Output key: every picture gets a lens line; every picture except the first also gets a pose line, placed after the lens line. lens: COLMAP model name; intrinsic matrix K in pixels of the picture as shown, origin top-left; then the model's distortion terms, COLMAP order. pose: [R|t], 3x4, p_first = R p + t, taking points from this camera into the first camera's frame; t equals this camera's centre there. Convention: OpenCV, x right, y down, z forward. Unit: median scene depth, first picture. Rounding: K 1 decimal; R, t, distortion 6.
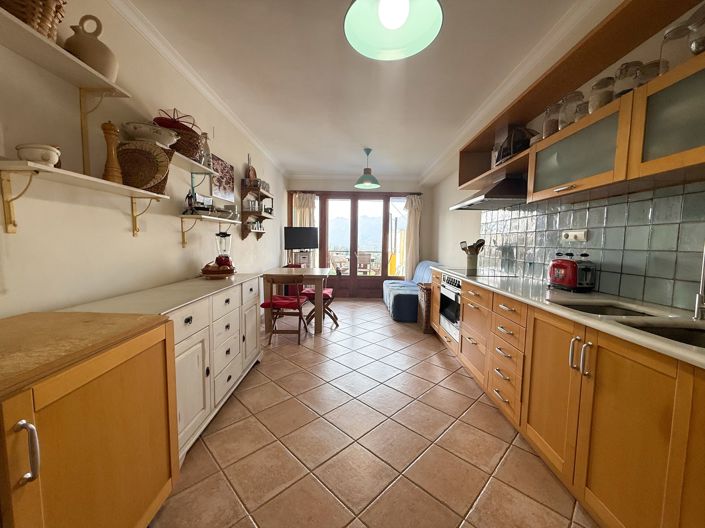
lens RADIAL K [[280.2, 0, 350.7], [0, 280.2, 264.2], [0, 0, 1]] dist [0.000297, -0.000019]
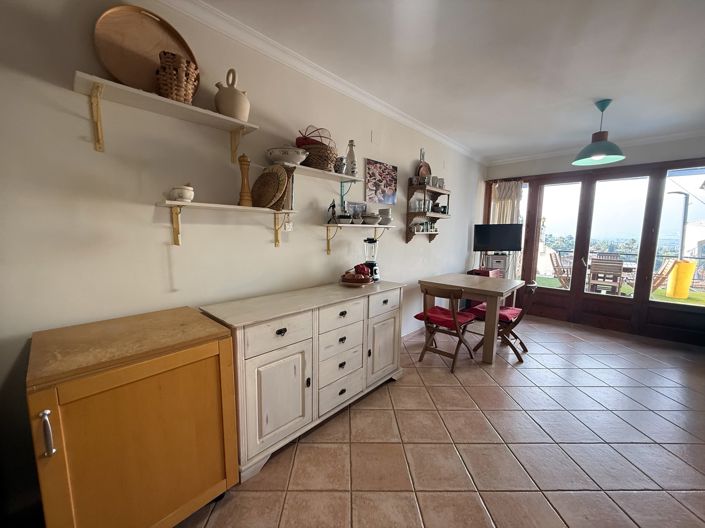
lens RADIAL K [[282.4, 0, 352.5], [0, 282.4, 264.0], [0, 0, 1]] dist [0.003336, -0.000006]
pose [[0.726966, 0.075129, -0.682551, 0.126237], [-0.057536, 0.997166, 0.048478, -0.047826], [0.684259, 0.004030, 0.729228, 0.166164]]
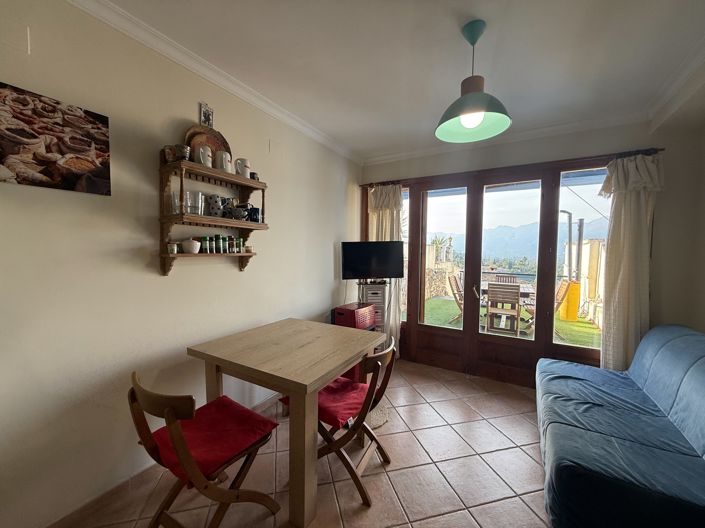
lens RADIAL K [[280.2, 0, 350.7], [0, 280.2, 264.2], [0, 0, 1]] dist [0.000297, -0.000019]
pose [[0.861102, 0.016680, -0.508159, 0.126376], [-0.038597, 0.998722, -0.032622, -0.093468], [0.506966, 0.047704, 0.860645, 0.688098]]
